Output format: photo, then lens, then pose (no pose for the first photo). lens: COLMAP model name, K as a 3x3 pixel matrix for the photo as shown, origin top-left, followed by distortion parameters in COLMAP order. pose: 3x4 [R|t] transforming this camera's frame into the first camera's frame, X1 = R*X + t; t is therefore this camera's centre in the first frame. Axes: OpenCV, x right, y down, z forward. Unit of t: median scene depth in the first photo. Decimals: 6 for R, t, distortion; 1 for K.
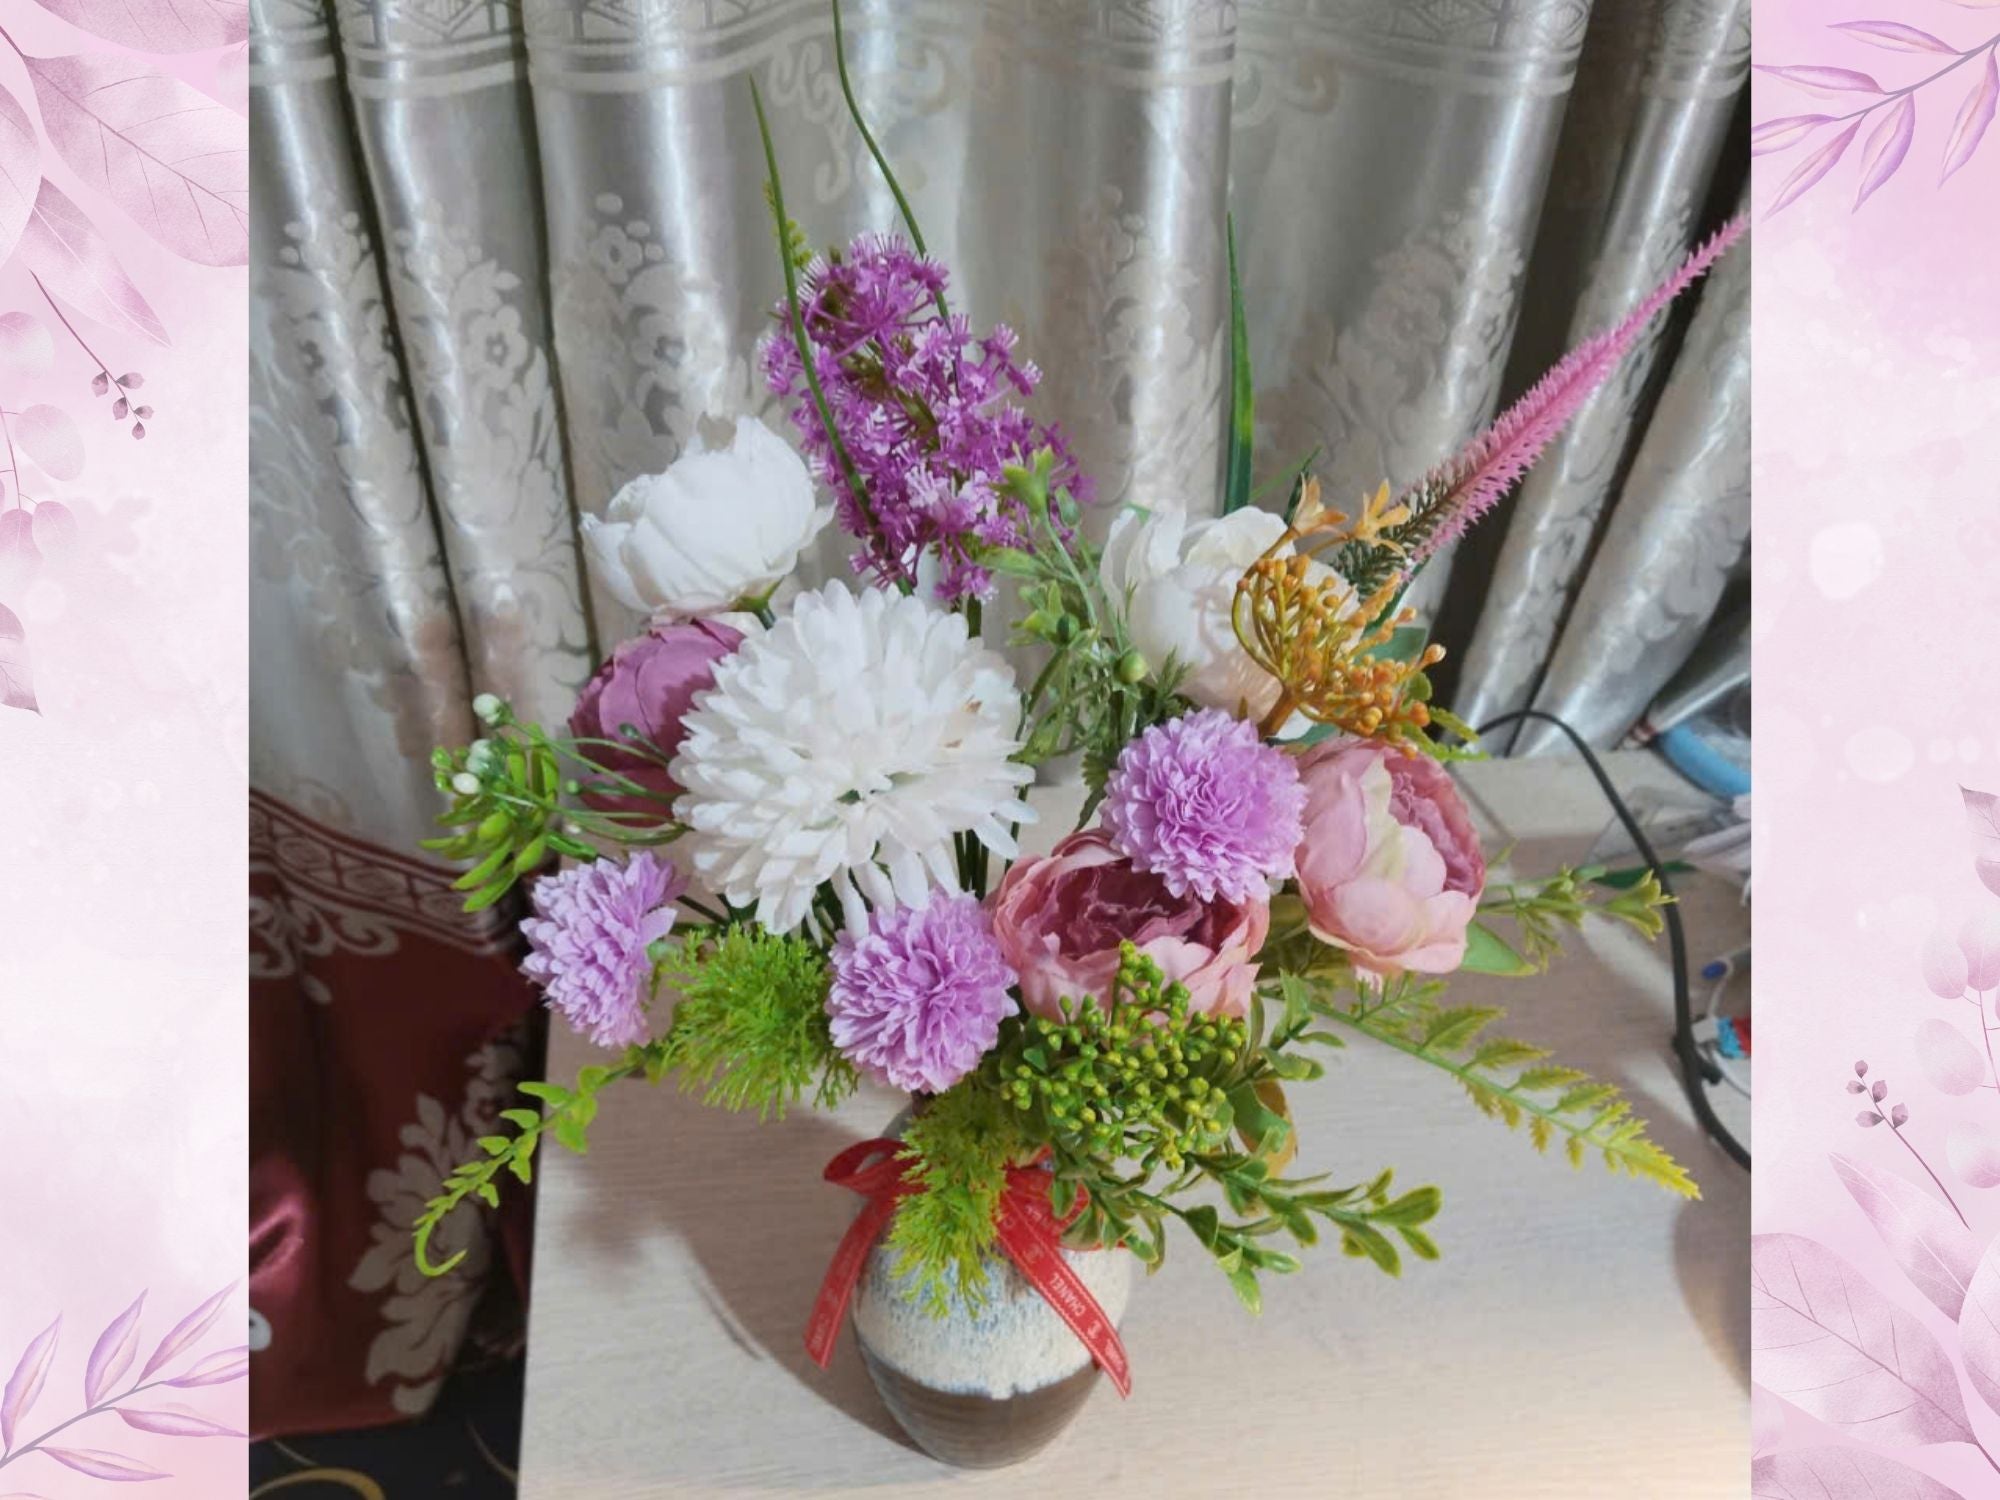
lens RADIAL K [[1635.1, 0, 994.7], [0, 1635.1, 785.9], [0, 0, 1]] dist [0.026524, -0.093240]
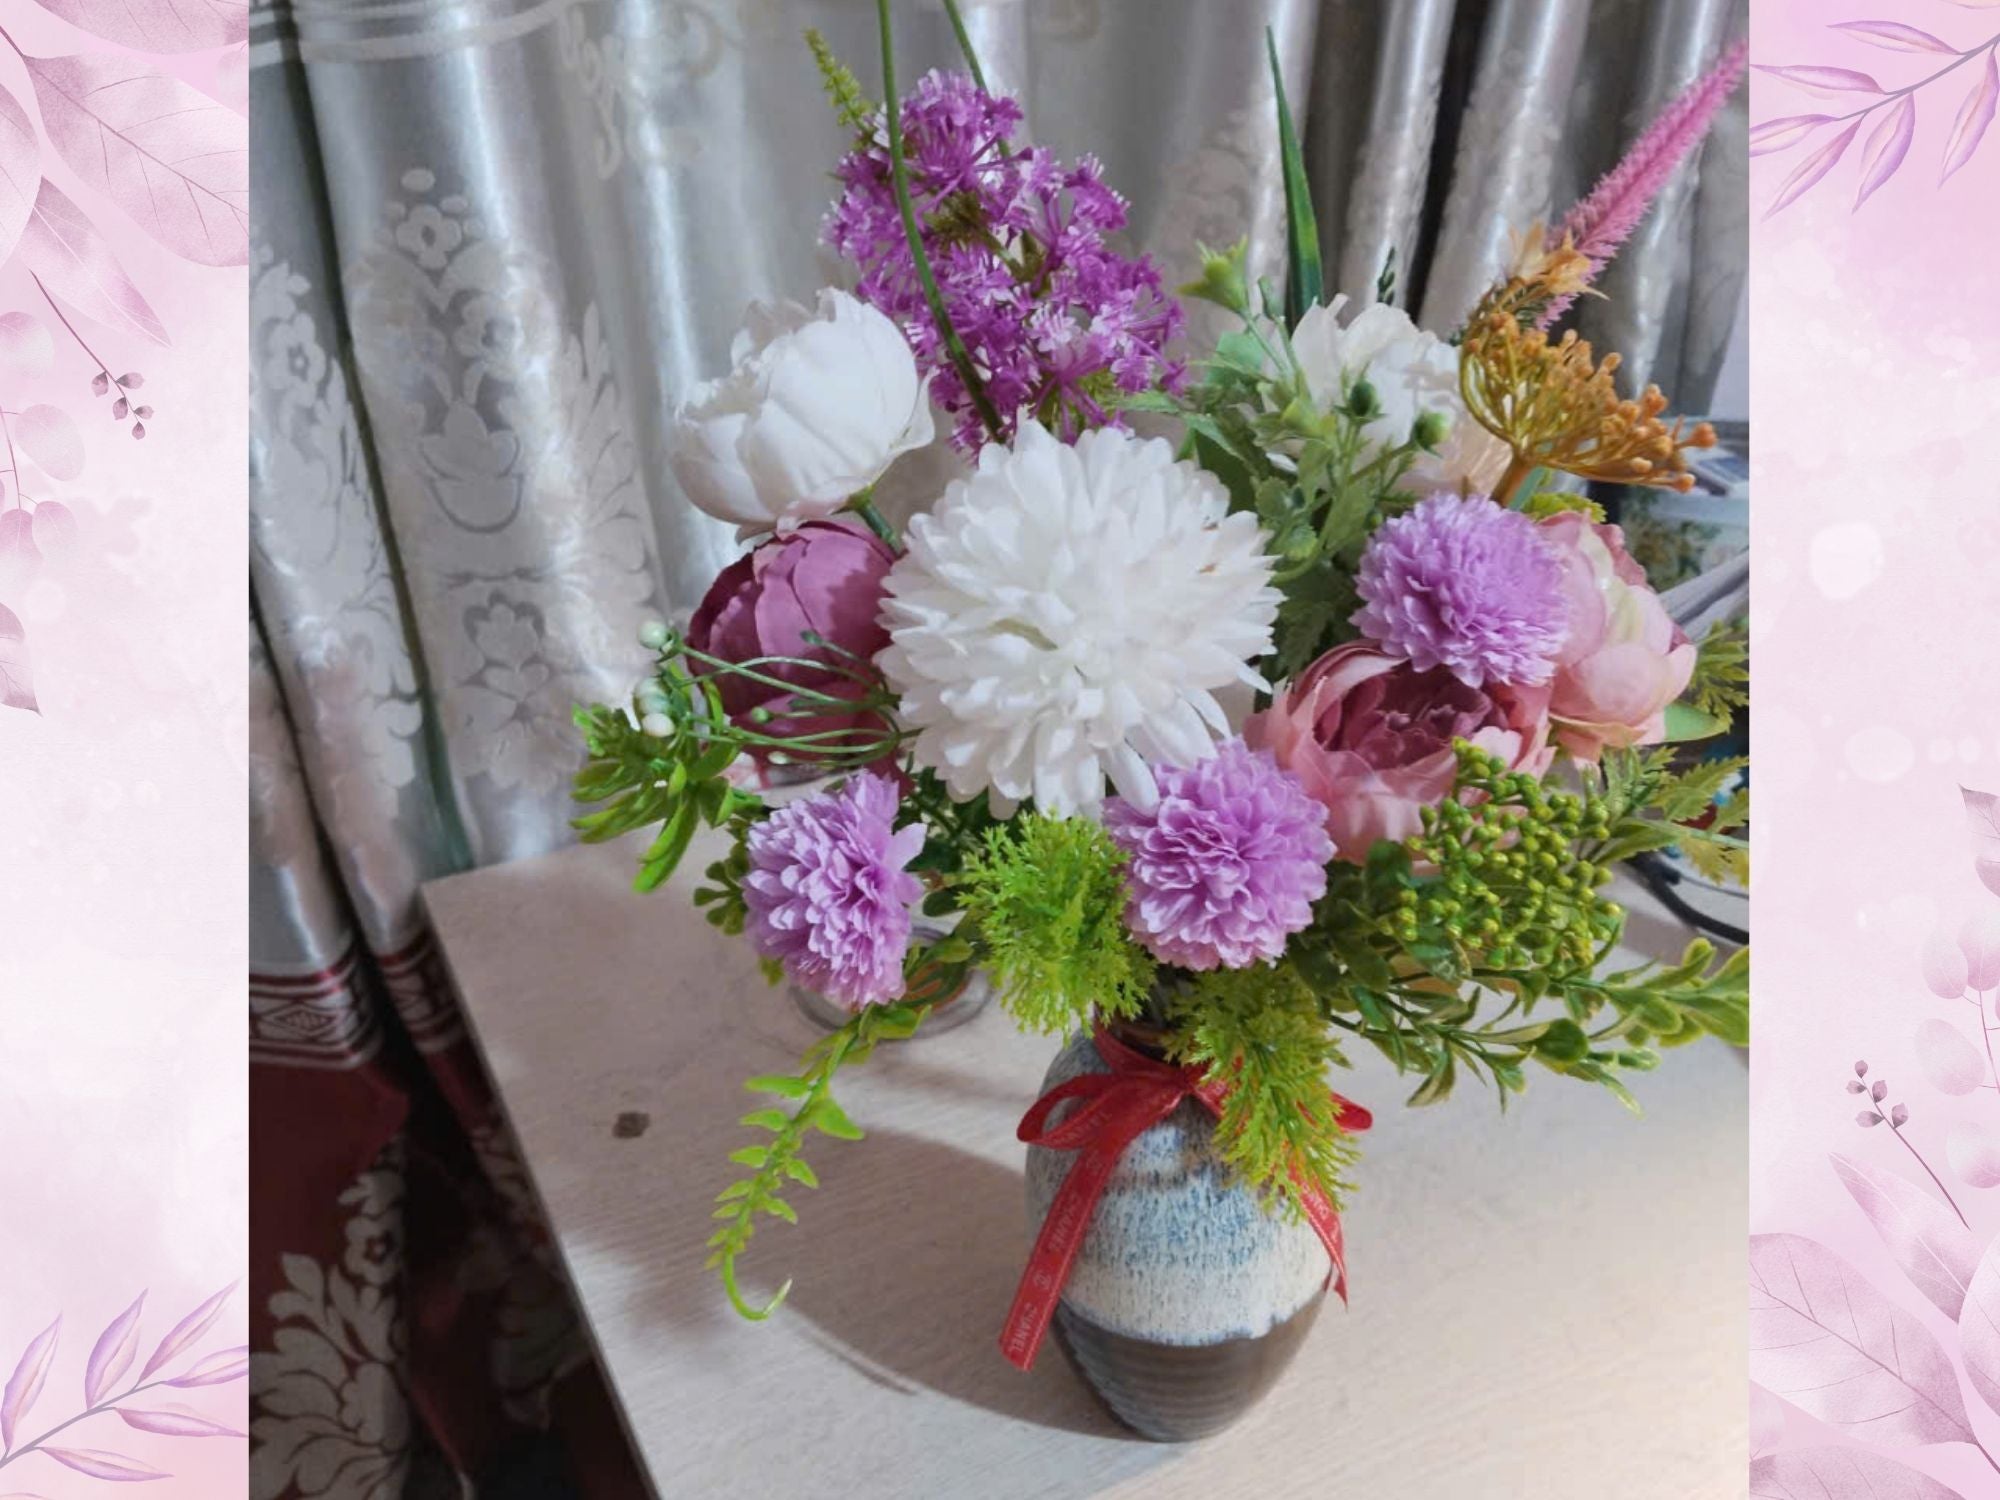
lens RADIAL K [[1635.1, 0, 968.1], [0, 1635.1, 683.8], [0, 0, 1]] dist [0.026524, -0.093240]
pose [[0.954797, -0.183595, 0.233785, -0.197859], [0.204240, 0.976613, -0.067183, 0.036297], [-0.215983, 0.111895, 0.969964, 0.085784]]
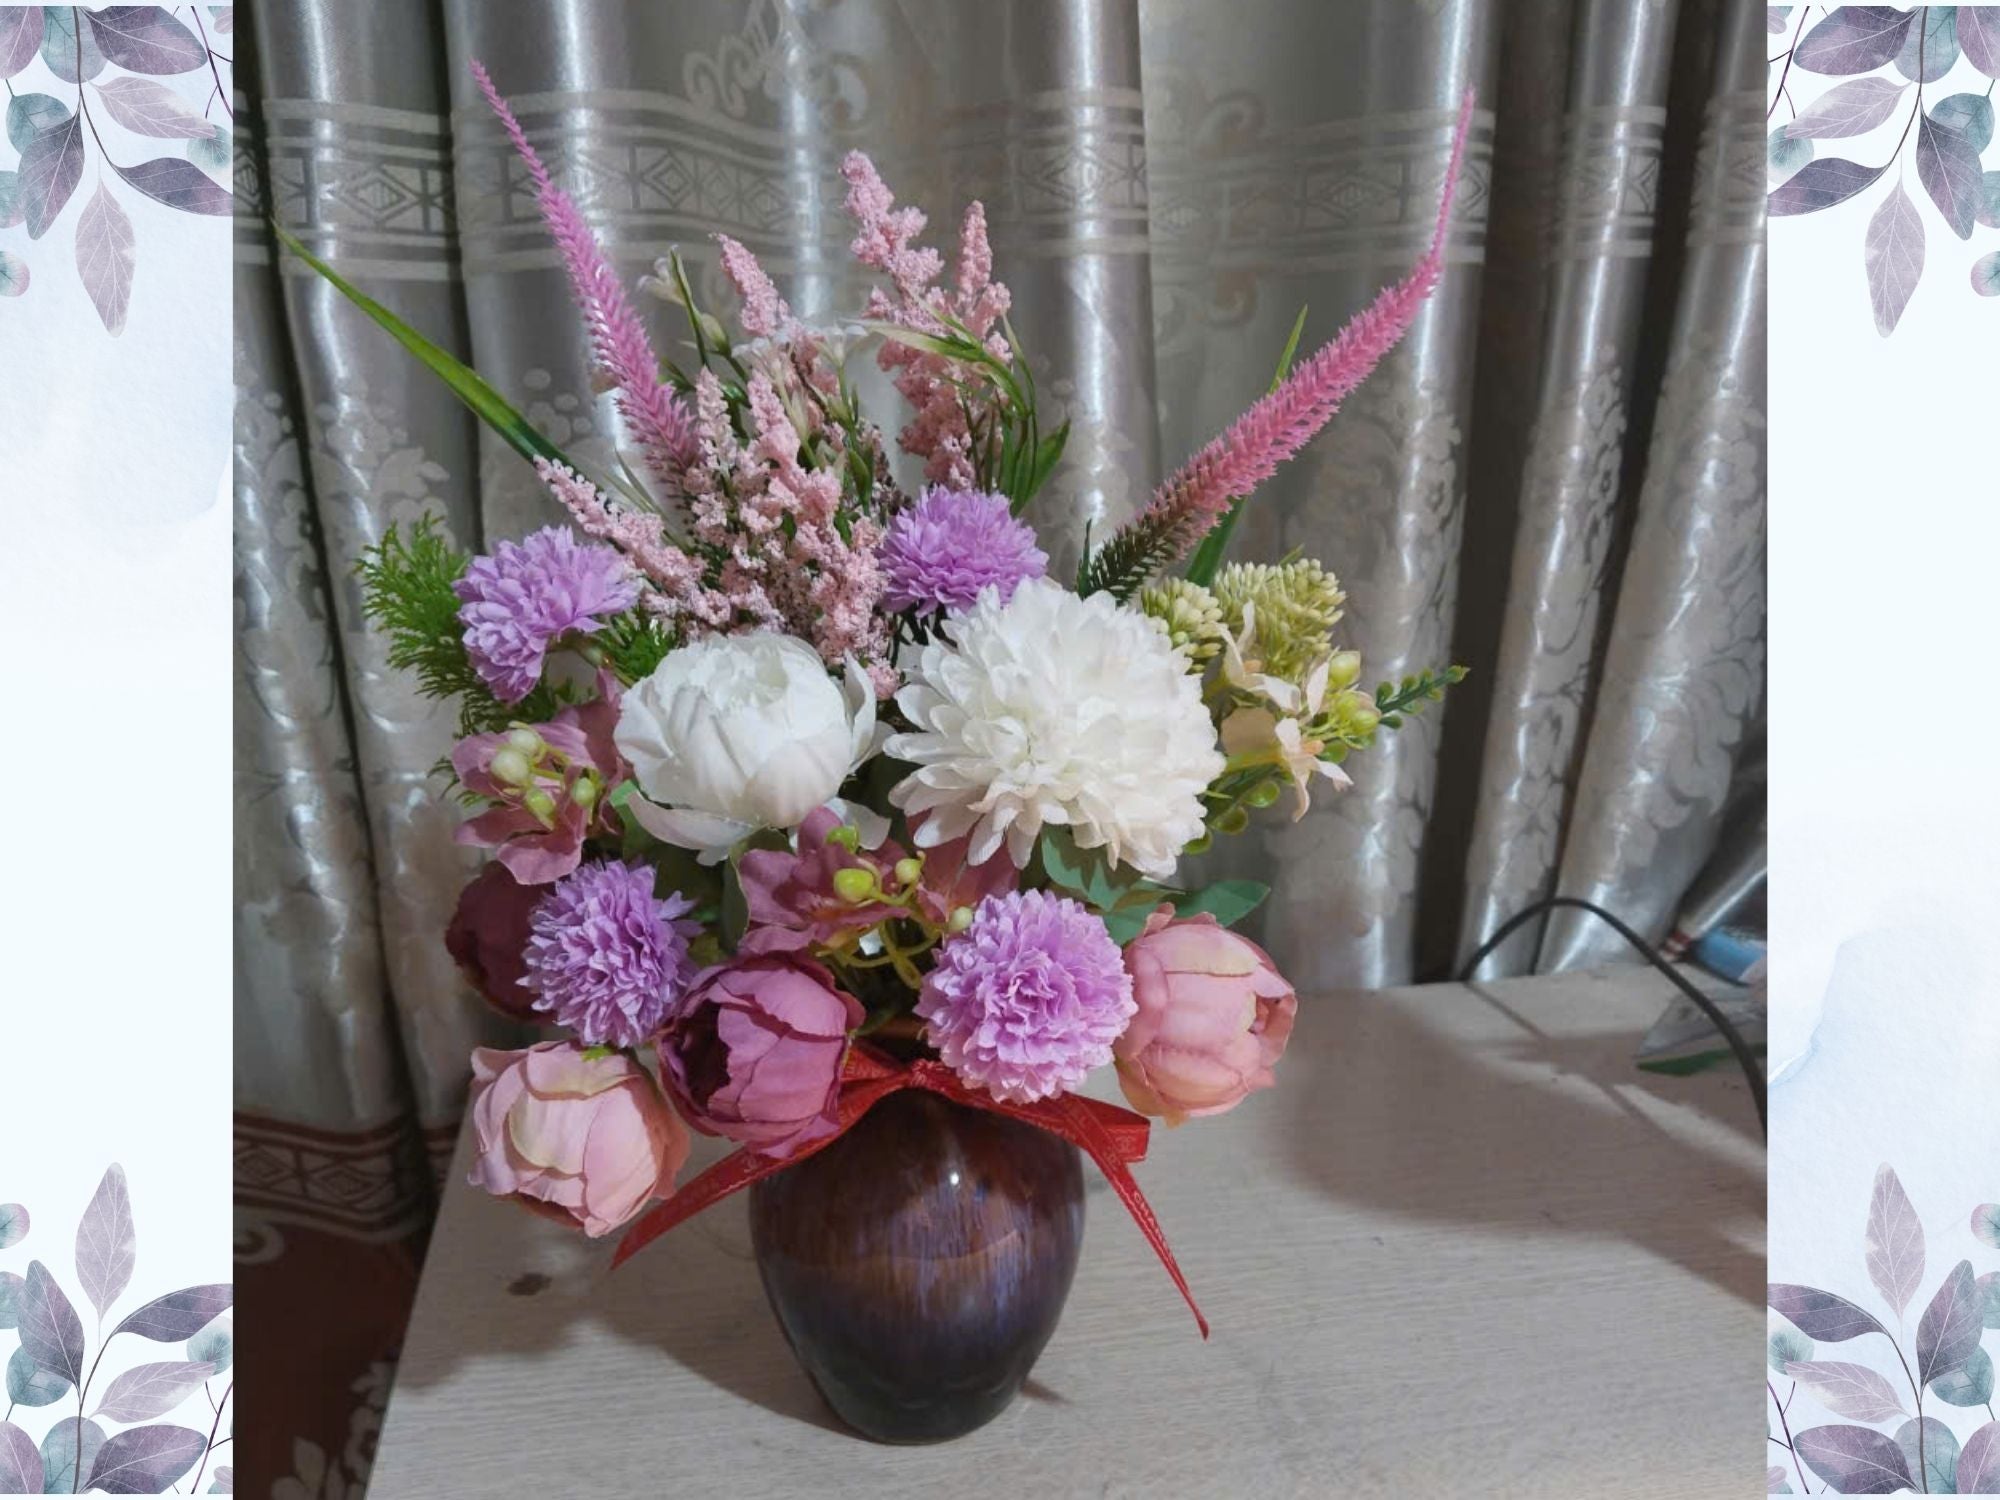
lens RADIAL K [[1635.1, 0, 983.3], [0, 1635.1, 750.0], [0, 0, 1]] dist [0.026524, -0.093240]
pose [[0.998417, -0.056245, 0.000922, 0.022586], [0.053280, 0.940286, -0.336189, 0.198731], [0.018042, 0.335706, 0.941794, 0.131277]]
